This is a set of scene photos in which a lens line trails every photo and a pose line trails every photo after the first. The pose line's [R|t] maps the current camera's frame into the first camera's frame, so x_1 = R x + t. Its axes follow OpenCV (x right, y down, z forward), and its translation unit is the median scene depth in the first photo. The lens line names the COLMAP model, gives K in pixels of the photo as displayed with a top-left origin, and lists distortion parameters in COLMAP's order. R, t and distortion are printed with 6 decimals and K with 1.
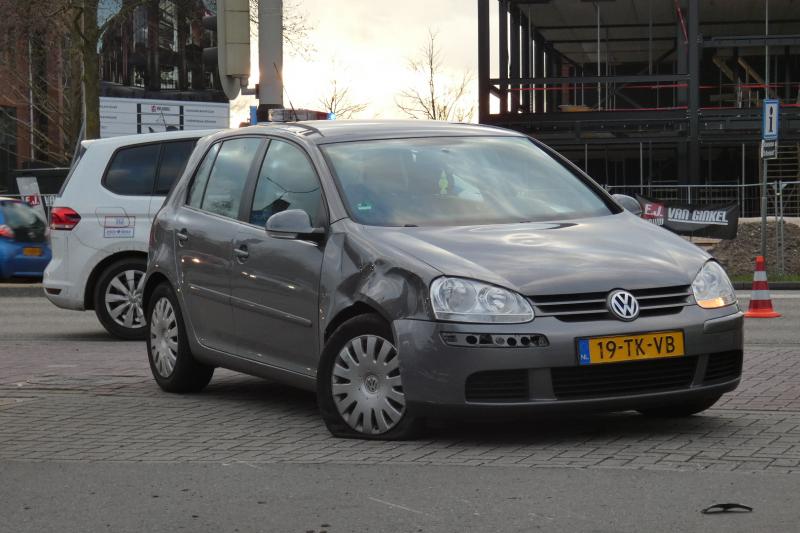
lens RADIAL K [[2175.0, 0, 453.9], [0, 2175.0, 267.4], [0, 0, 1]] dist [-0.044841, -0.633410]
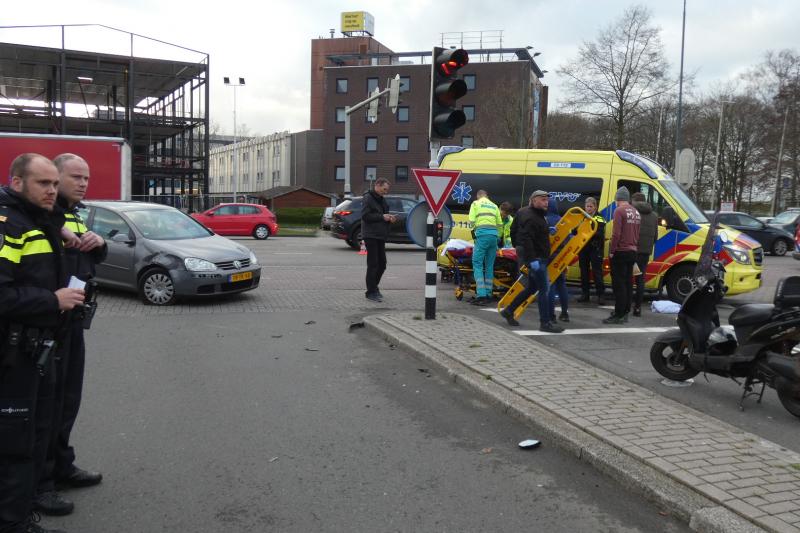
lens RADIAL K [[760.5, 0, 401.2], [0, 760.5, 240.9], [0, 0, 1]] dist [0.048148, 0.002206]
pose [[0.821950, 0.002557, 0.569554, -0.379662], [-0.023600, 0.999284, 0.029571, -0.059783], [-0.569071, -0.037747, 0.821422, -0.158022]]
